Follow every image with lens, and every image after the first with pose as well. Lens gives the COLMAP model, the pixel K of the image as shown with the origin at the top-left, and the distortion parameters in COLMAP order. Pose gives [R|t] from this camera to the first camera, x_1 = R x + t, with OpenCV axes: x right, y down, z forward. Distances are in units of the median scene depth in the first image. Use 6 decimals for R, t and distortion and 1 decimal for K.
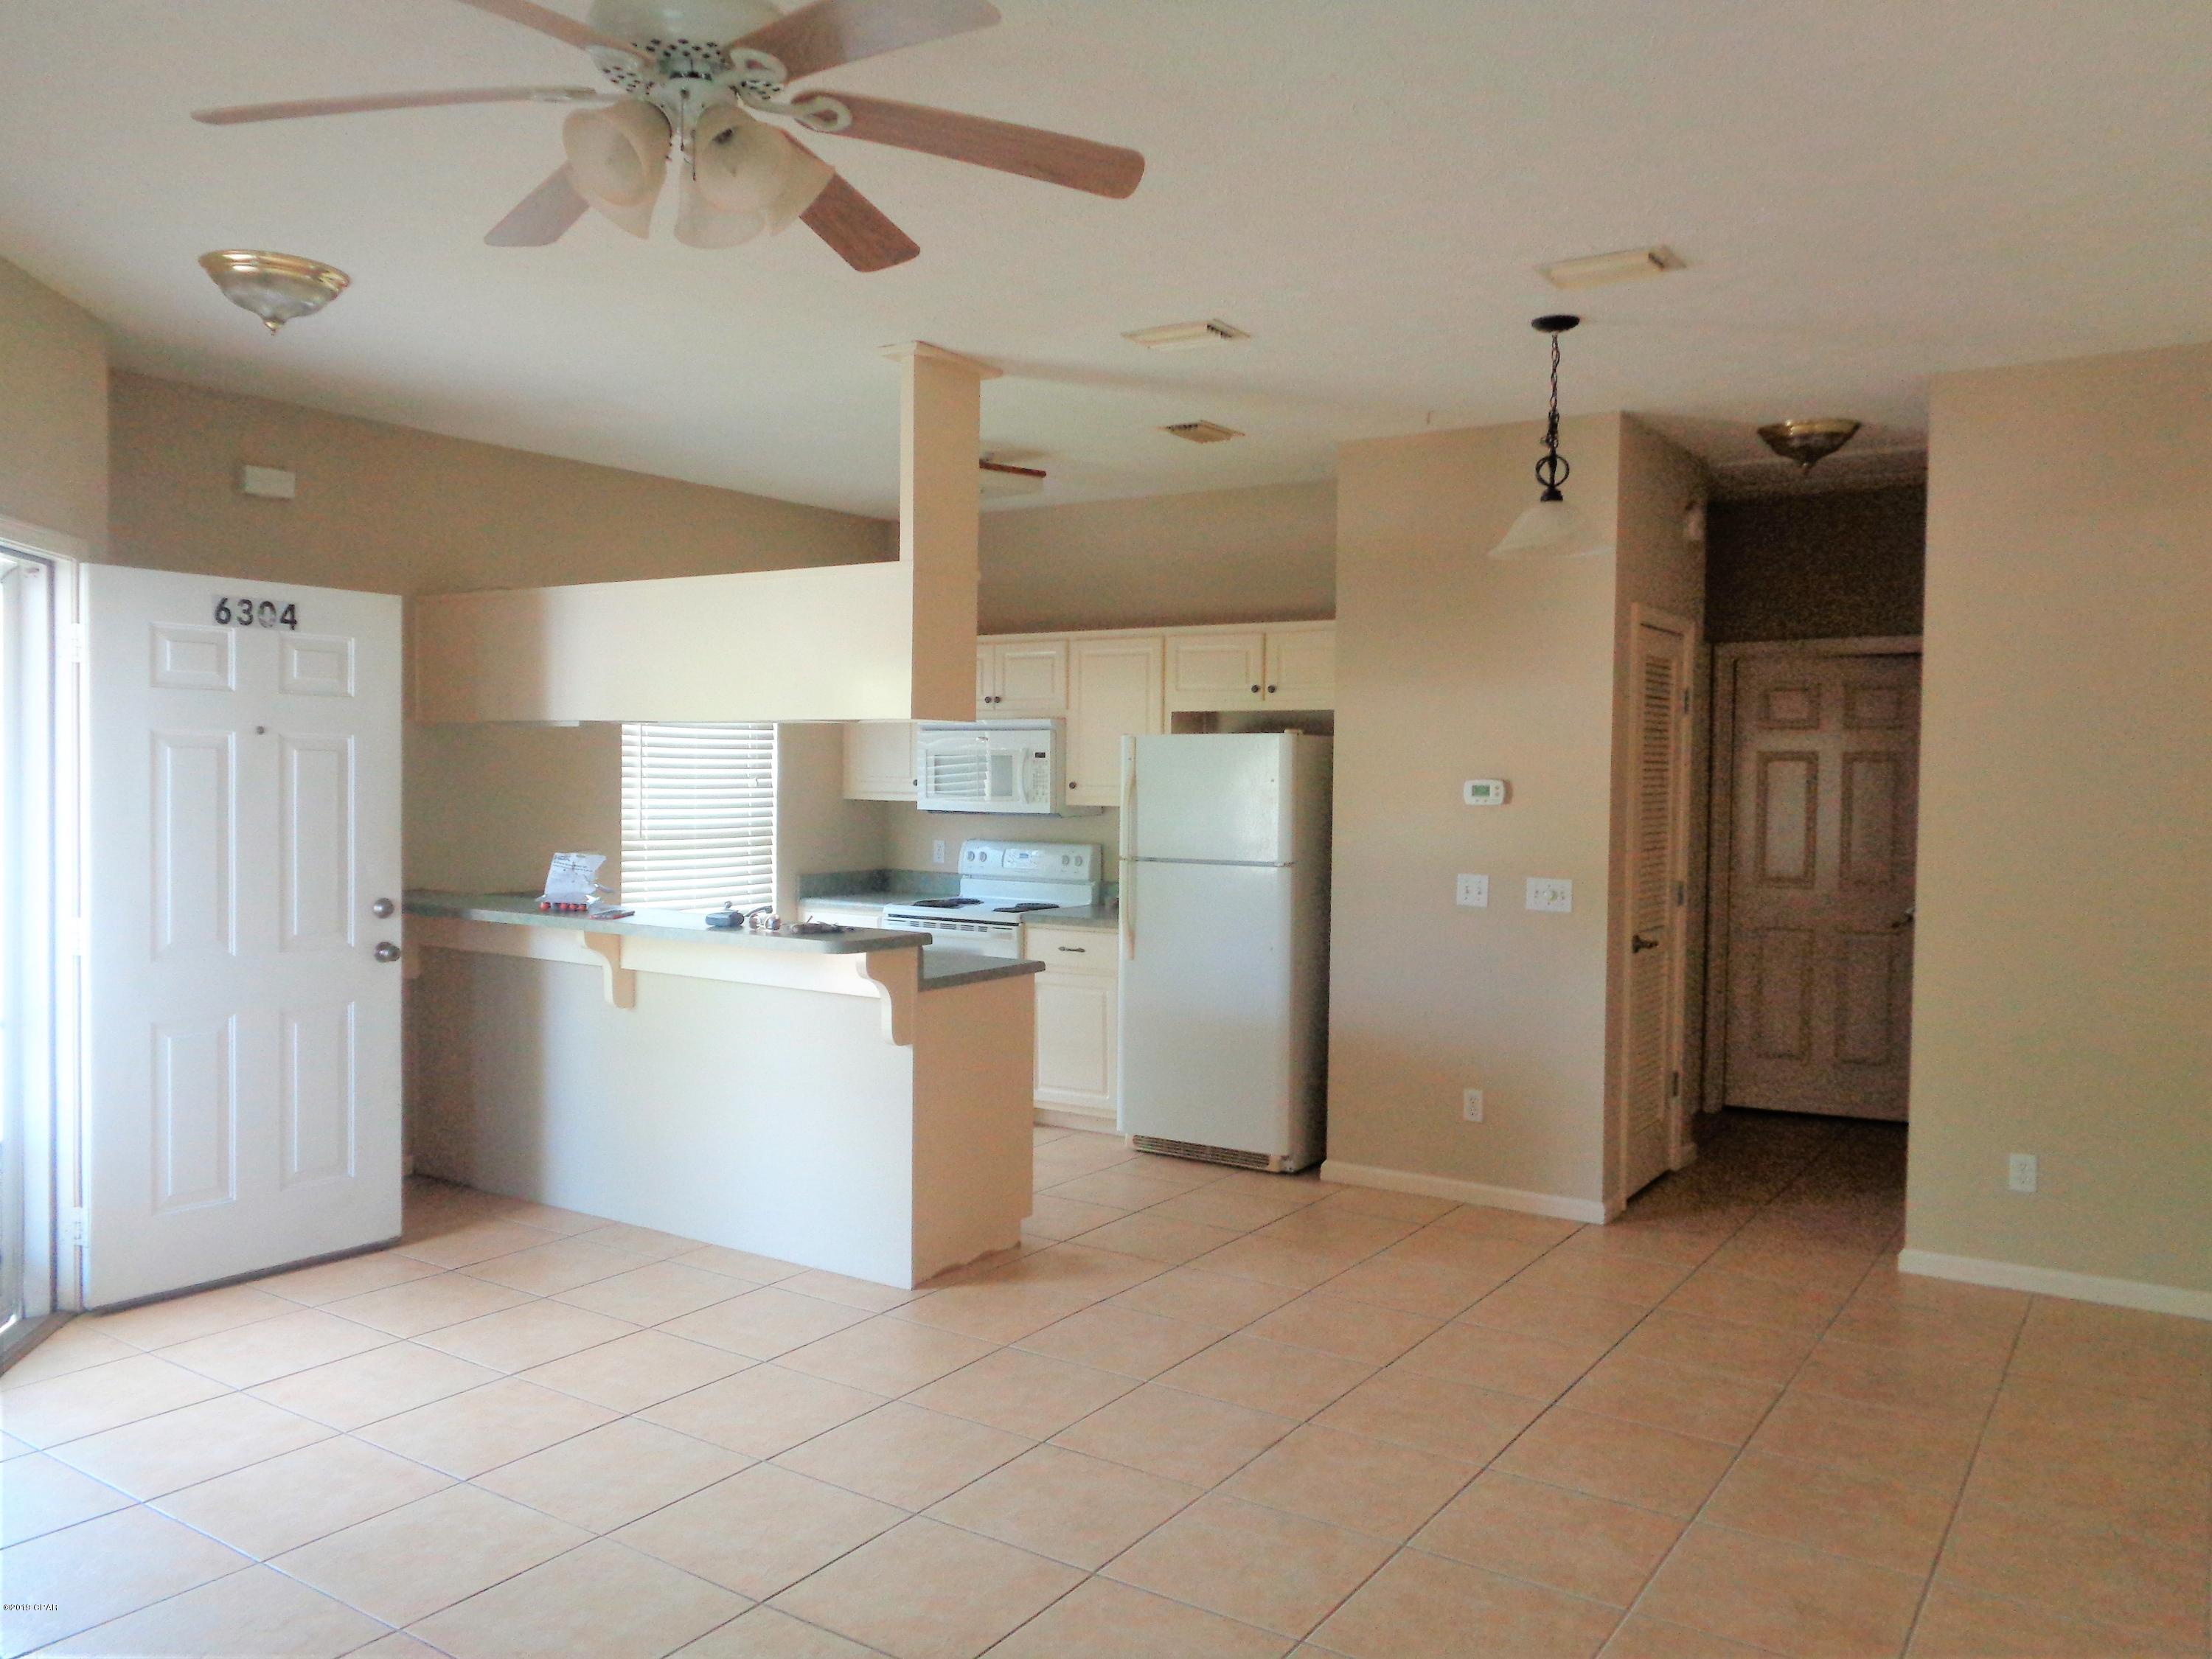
lens RADIAL K [[1656.1, 0, 1114.4], [0, 1656.1, 827.2], [0, 0, 1]] dist [-0.008675, 0.002203]
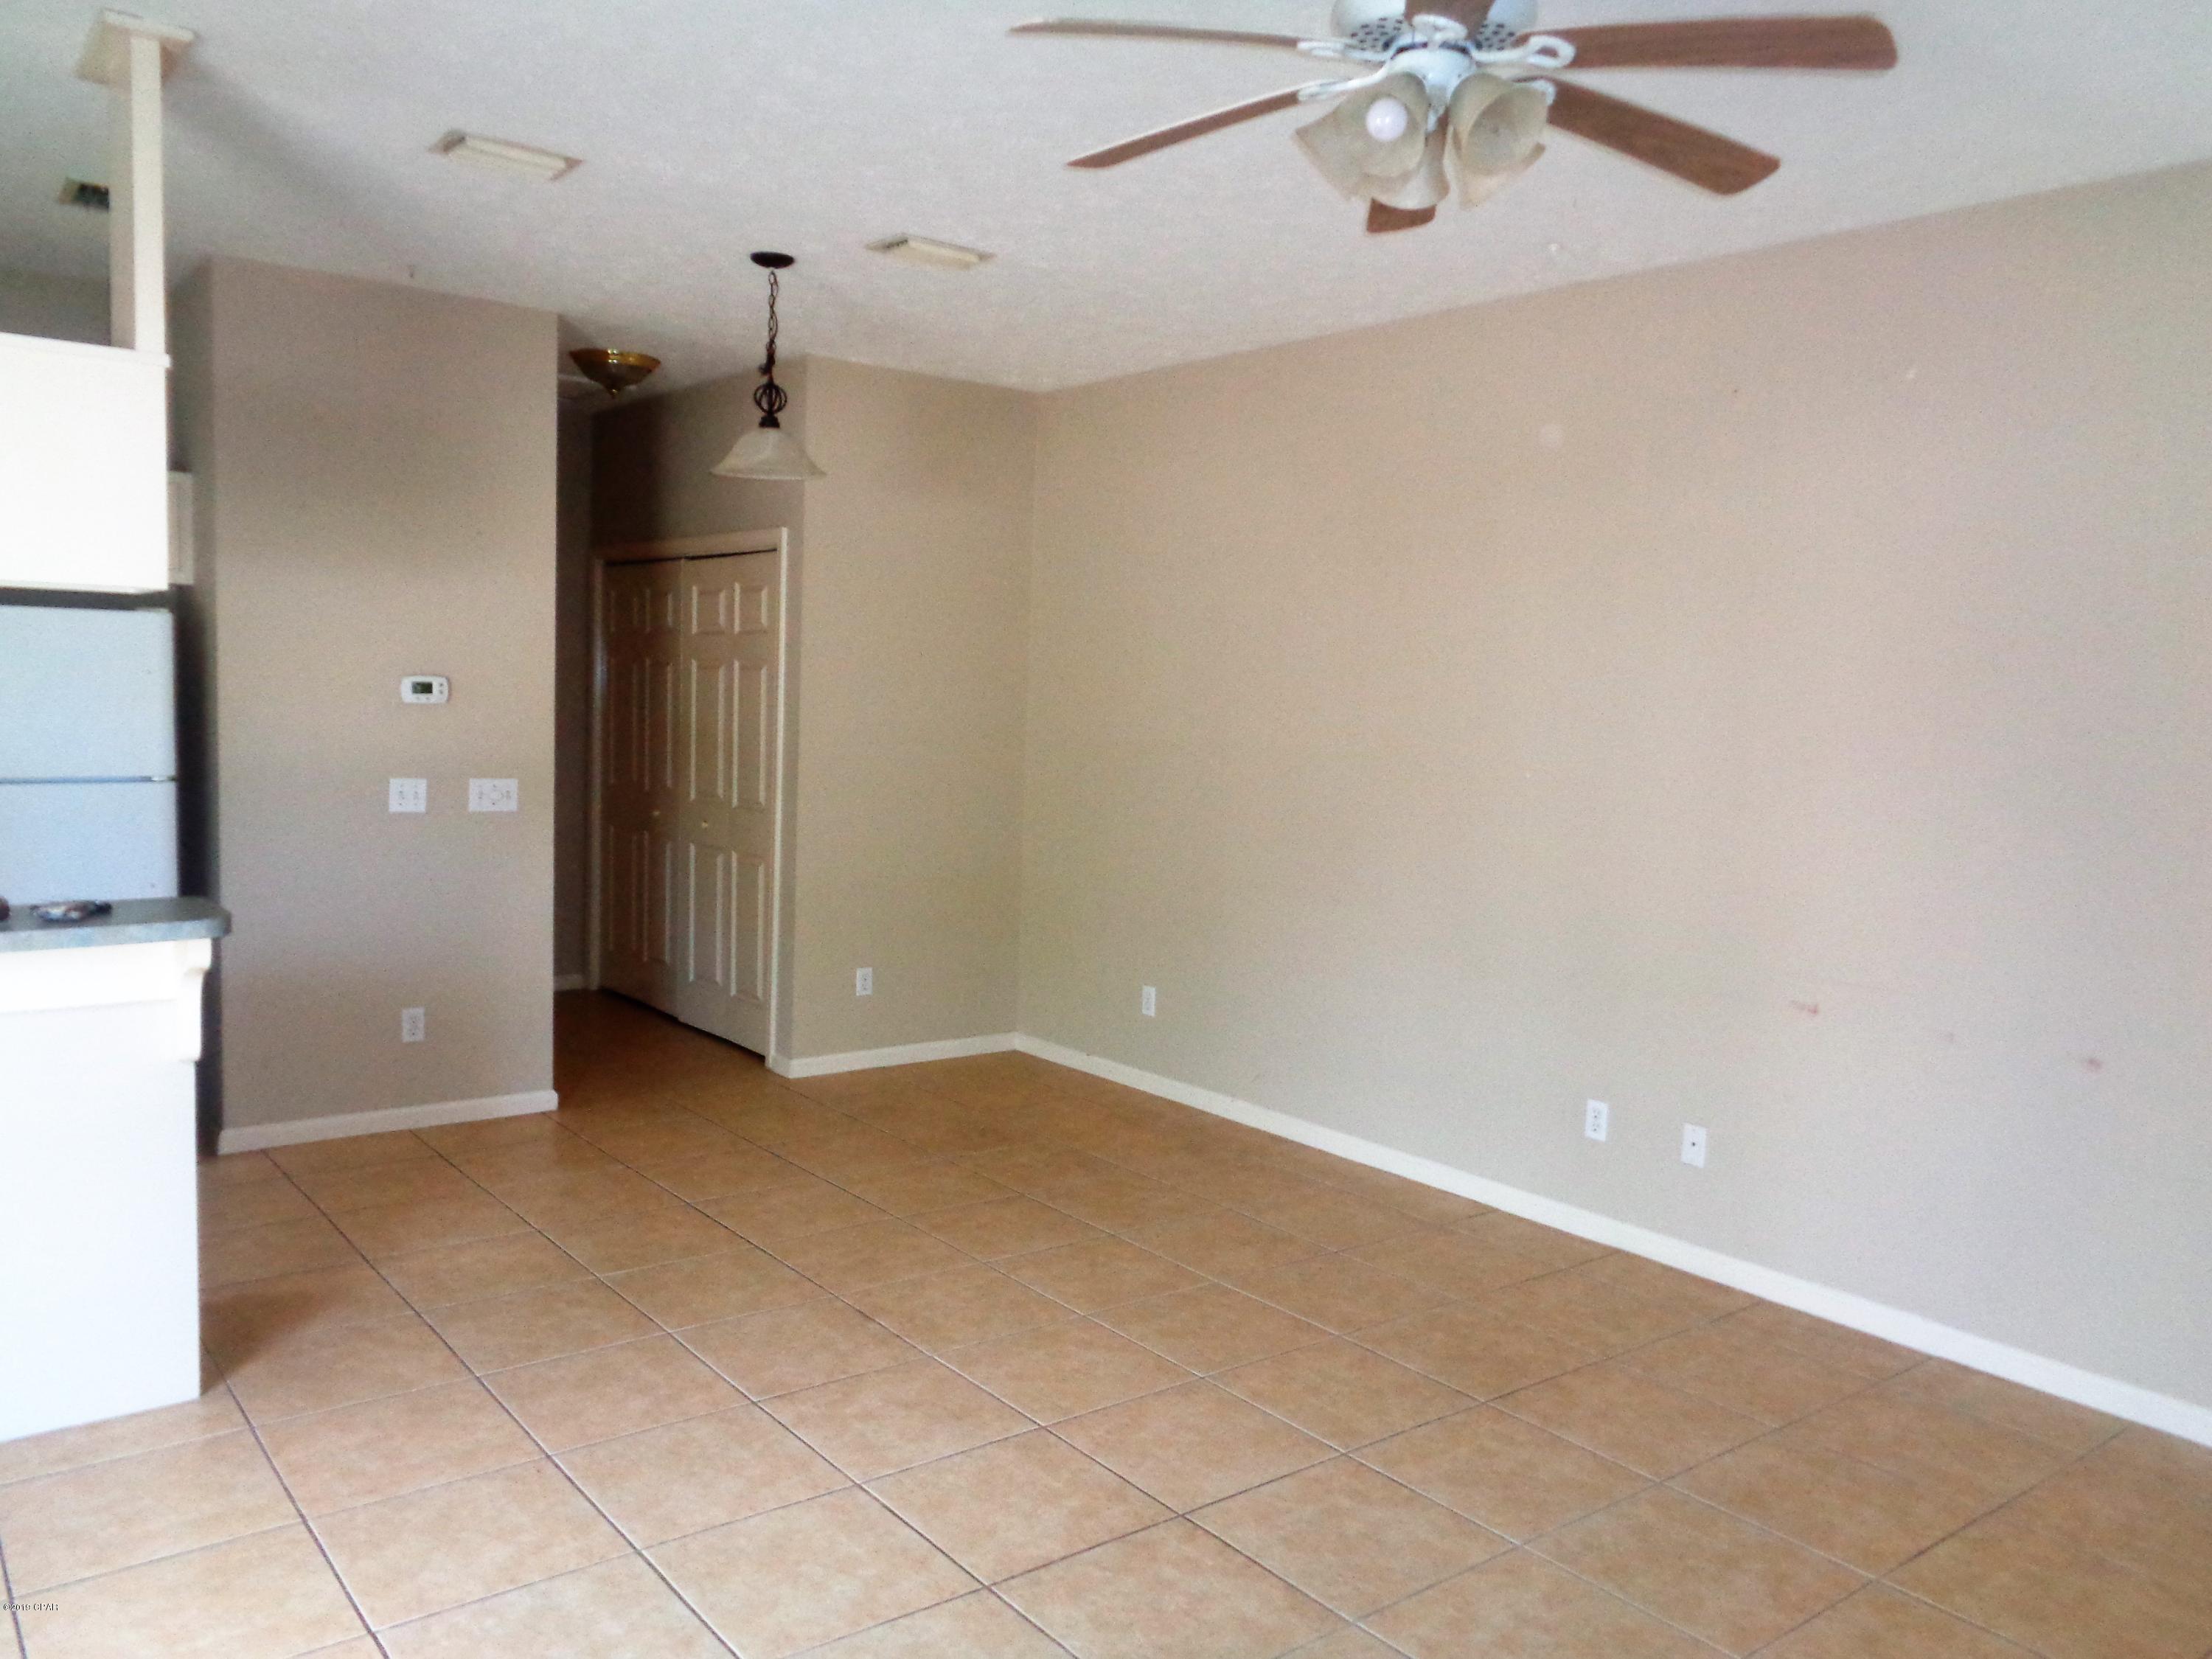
lens RADIAL K [[1656.1, 0, 1110.6], [0, 1656.1, 837.9], [0, 0, 1]] dist [-0.008675, 0.002203]
pose [[0.307909, -0.083024, 0.947786, -0.539707], [0.003484, 0.996277, 0.086140, -0.016700], [-0.951409, -0.023222, 0.307052, 0.339923]]
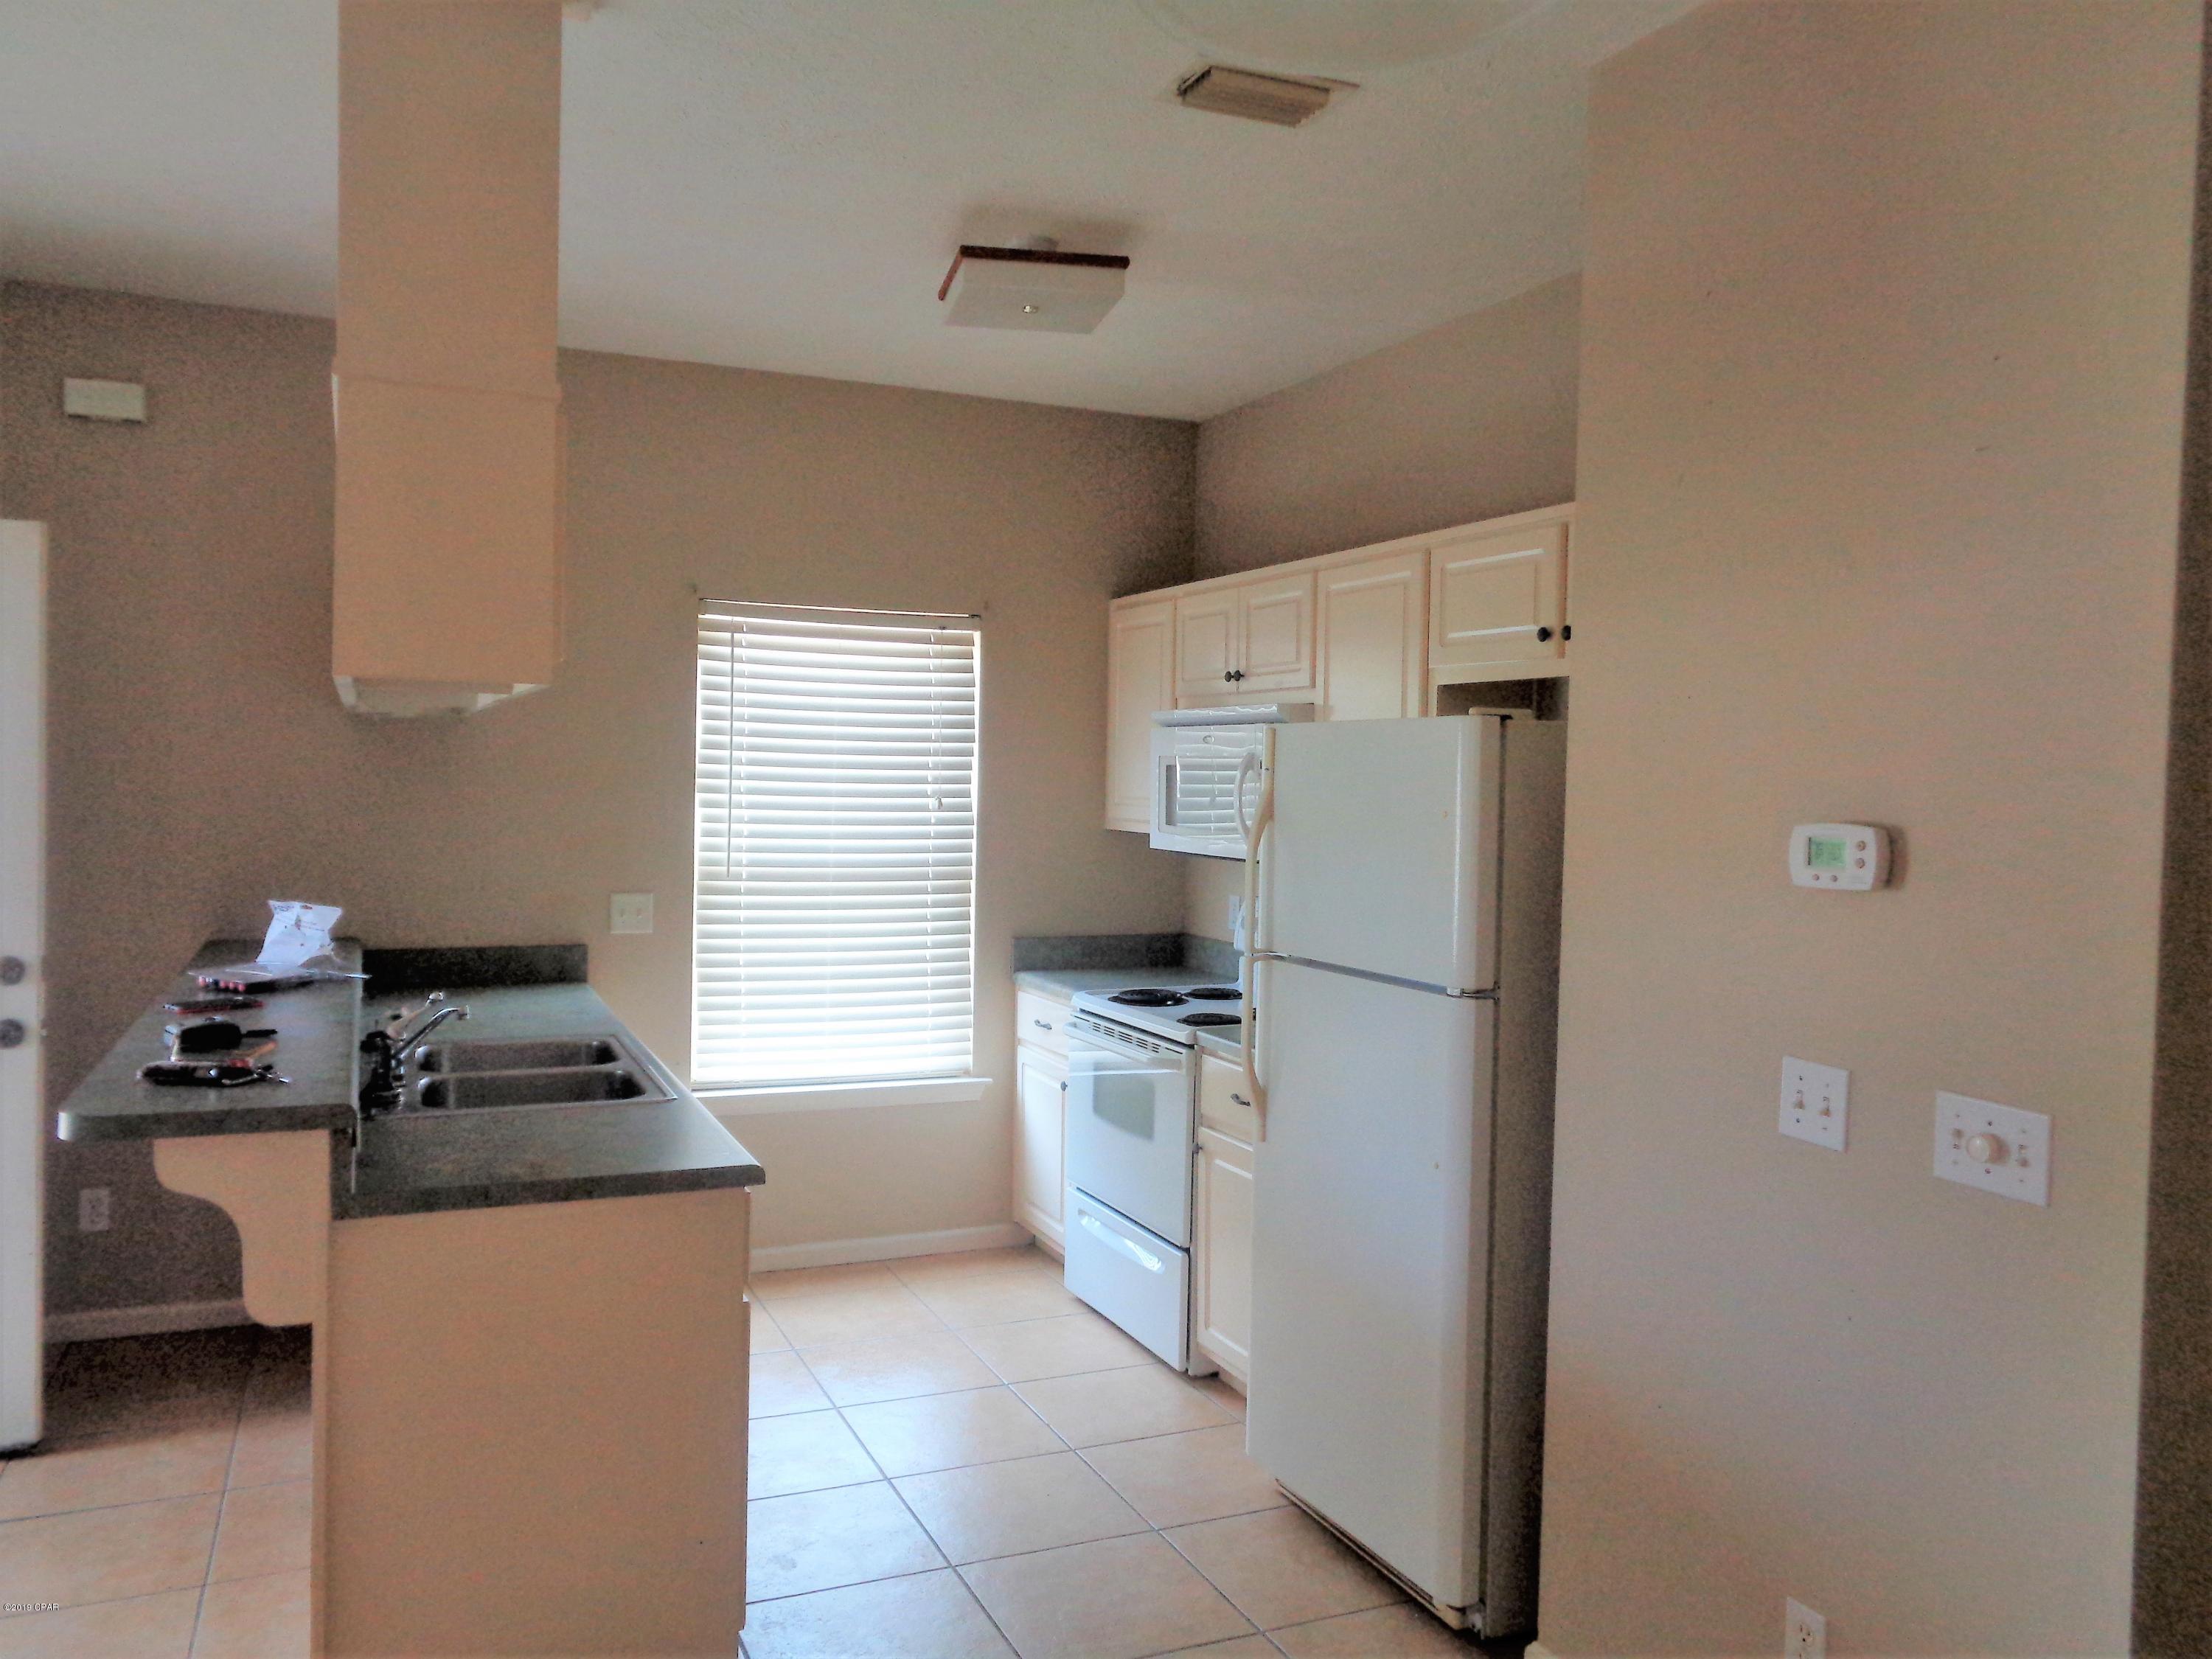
lens RADIAL K [[1656.1, 0, 1119.7], [0, 1656.1, 827.5], [0, 0, 1]] dist [-0.008675, 0.002203]
pose [[0.846682, 0.024684, -0.531527, 0.283331], [-0.031731, 0.999488, -0.004129, -0.020676], [0.531153, 0.020362, 0.847031, 0.574981]]
